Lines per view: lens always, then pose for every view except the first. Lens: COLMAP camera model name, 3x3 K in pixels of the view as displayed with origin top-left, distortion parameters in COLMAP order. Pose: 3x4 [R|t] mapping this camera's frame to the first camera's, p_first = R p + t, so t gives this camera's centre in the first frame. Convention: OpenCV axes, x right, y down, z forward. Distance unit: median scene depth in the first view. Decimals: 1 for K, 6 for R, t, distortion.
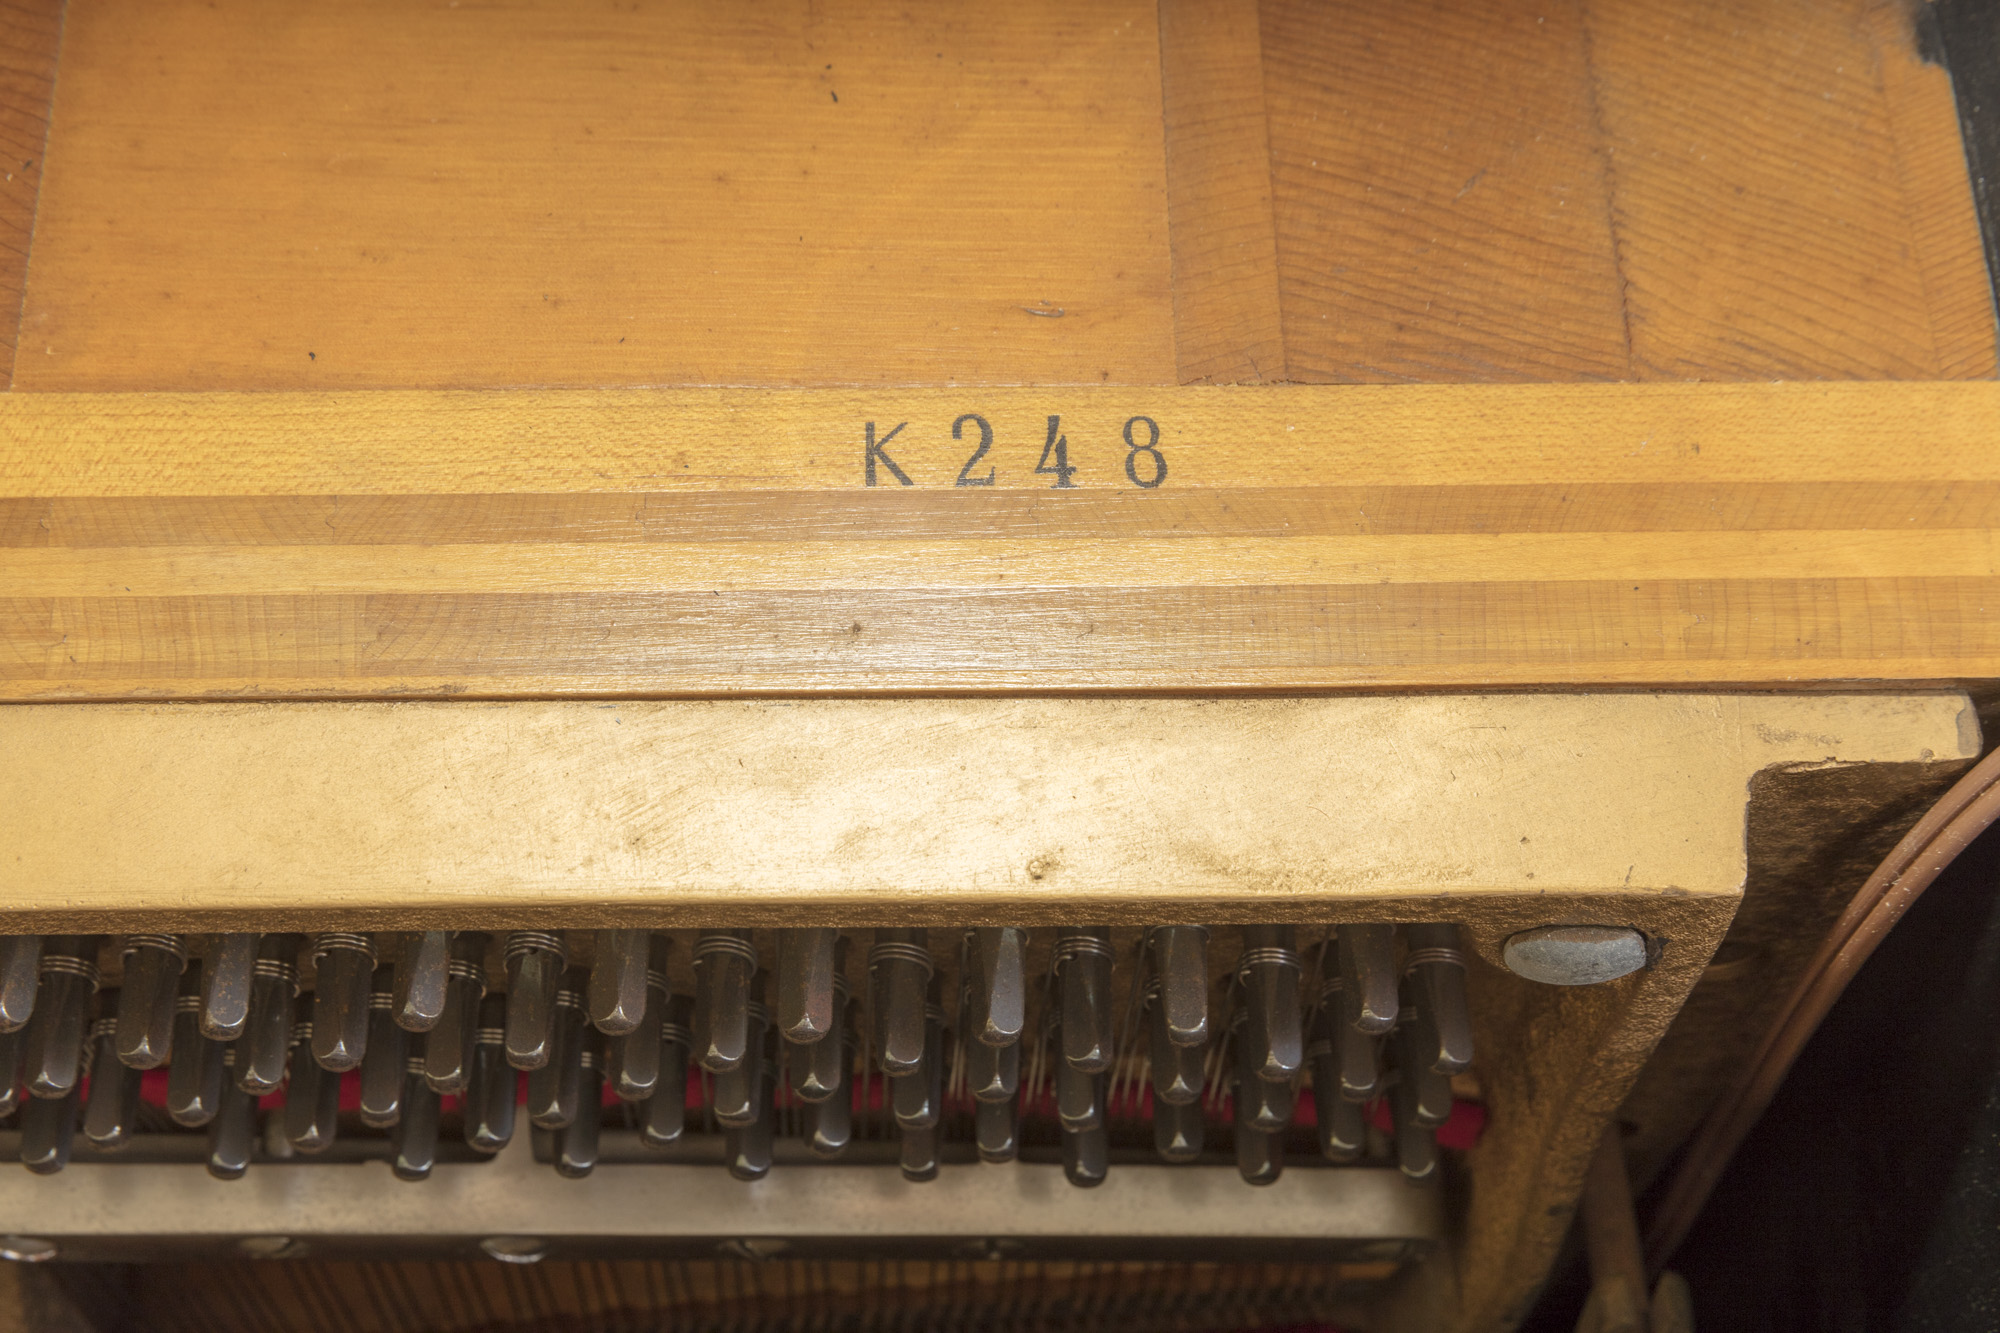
lens RADIAL K [[3102.5, 0, 1000.6], [0, 3102.5, 636.4], [0, 0, 1]] dist [-0.044227, 0.090632]
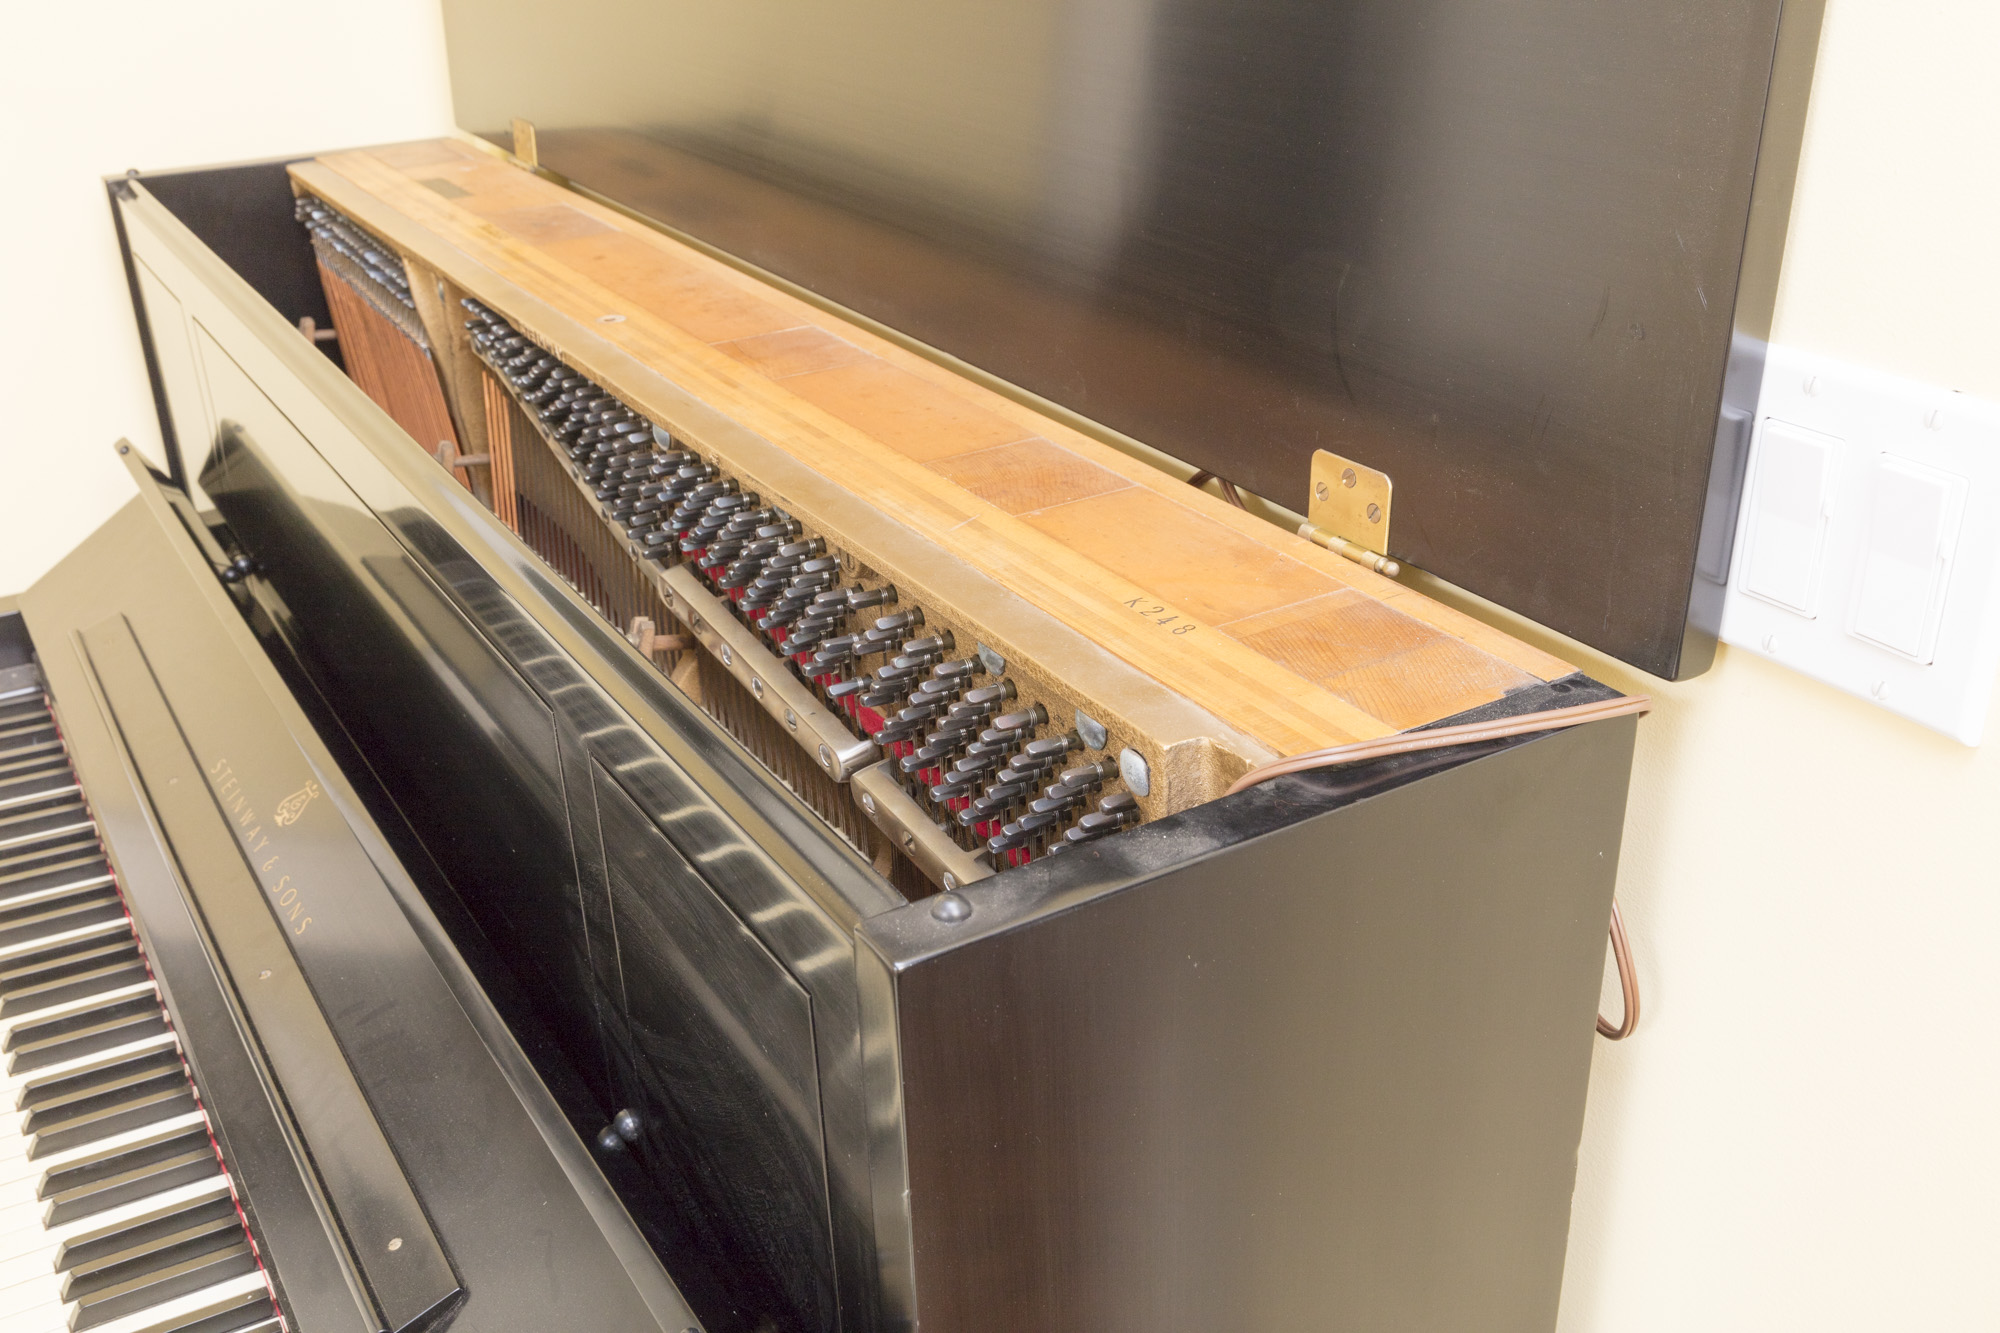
lens RADIAL K [[1931.4, 0, 999.1], [0, 1931.4, 664.9], [0, 0, 1]] dist [-0.005364, -0.000584]
pose [[0.501478, 0.336804, -0.796921, 1.503803], [-0.745124, 0.636234, -0.199991, 0.486798], [0.439670, 0.694096, 0.570018, -0.156882]]
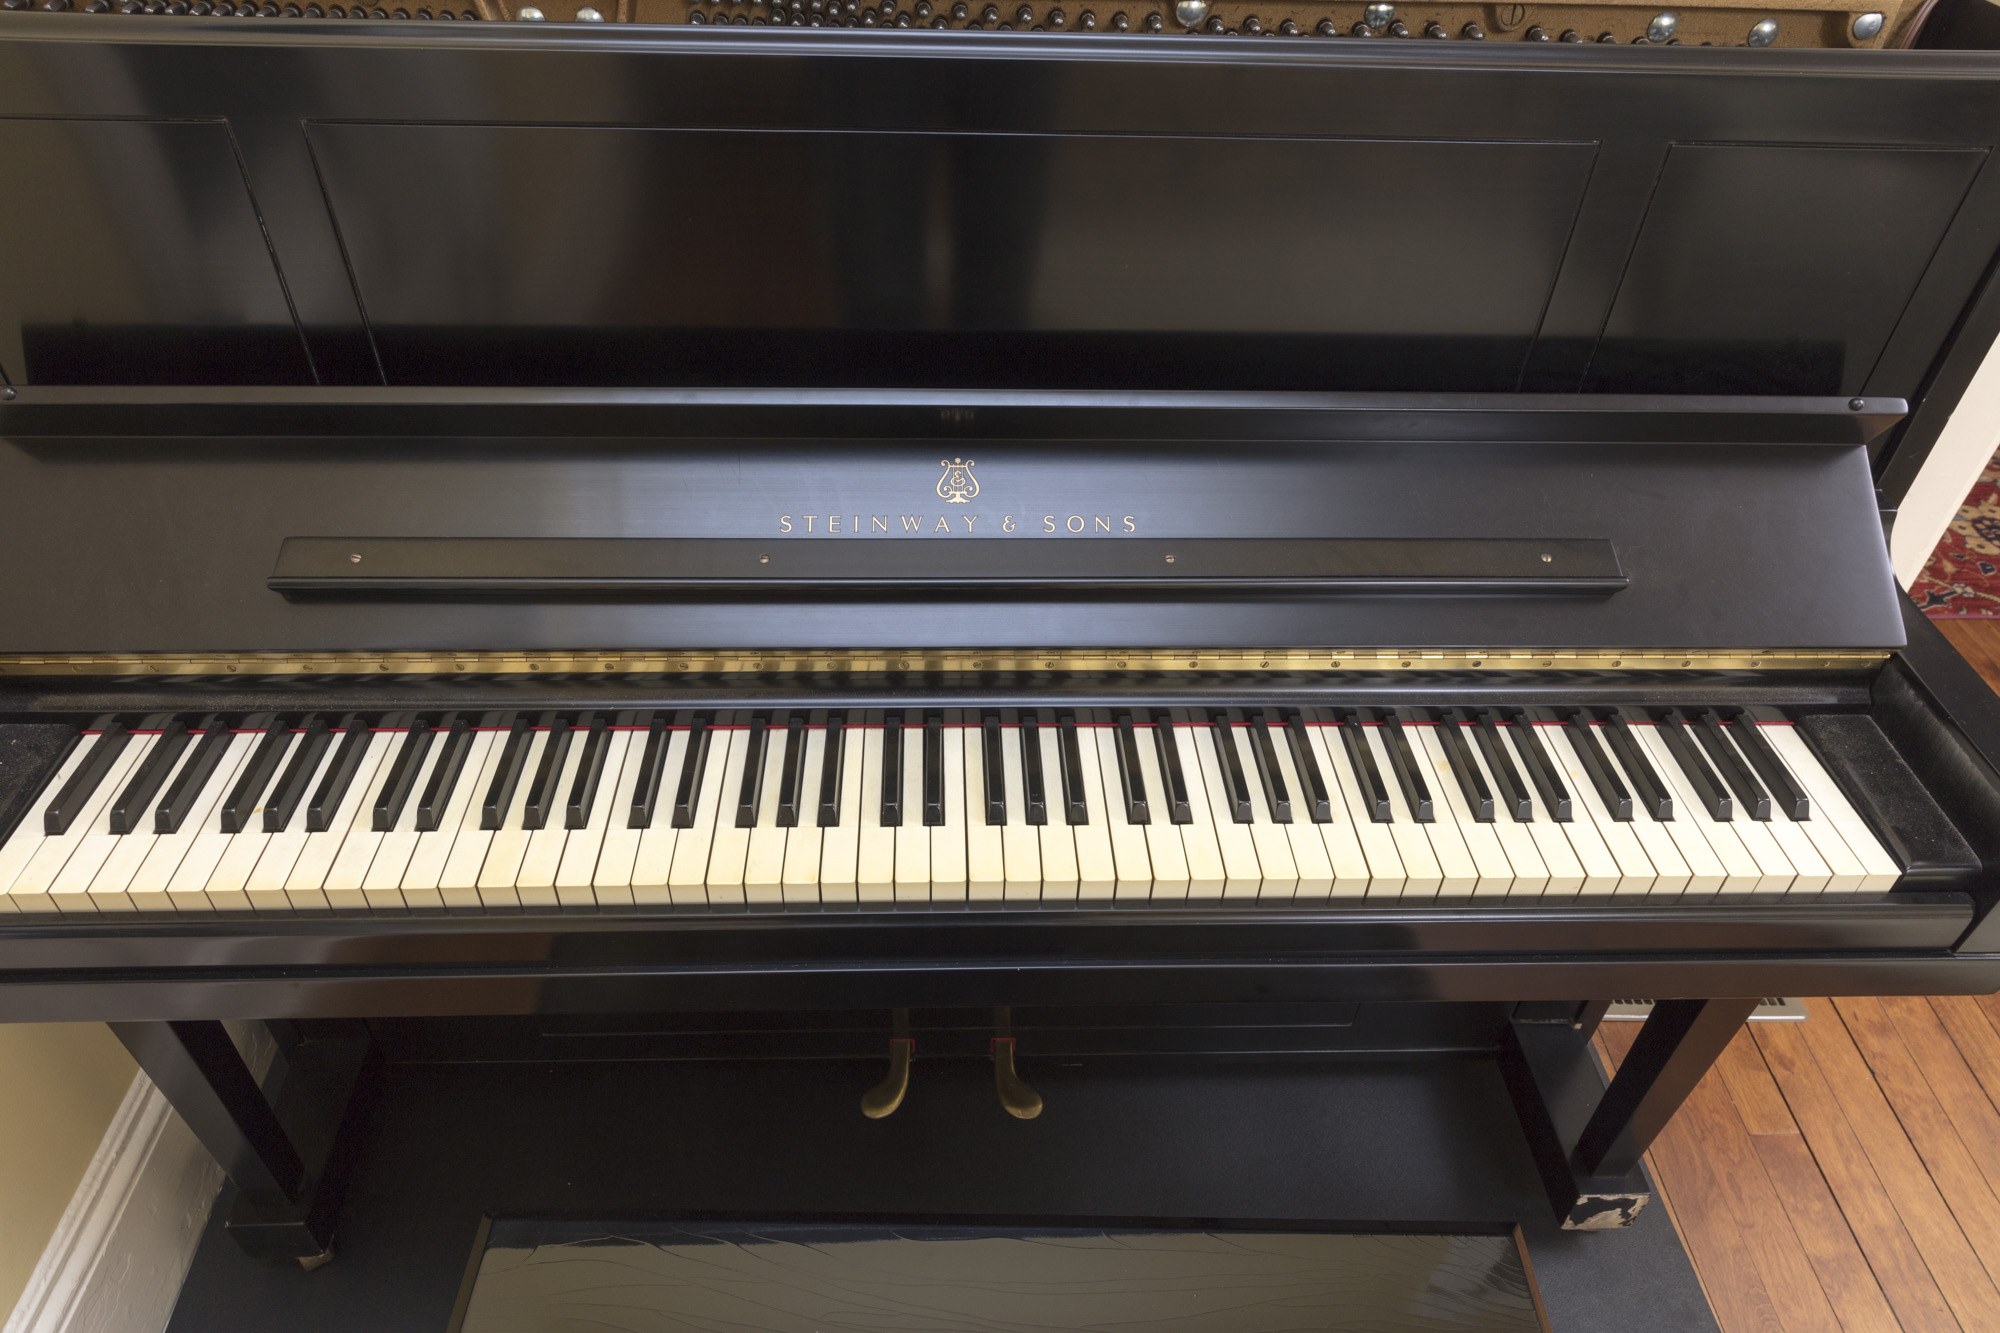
lens RADIAL K [[1312.1, 0, 997.0], [0, 1312.1, 662.3], [0, 0, 1]] dist [-0.002795, 0.005489]
pose [[0.999921, -0.007974, 0.009731, -1.375745], [0.010921, 0.934142, -0.356736, 1.953448], [-0.006246, 0.356814, 0.934155, -0.766975]]
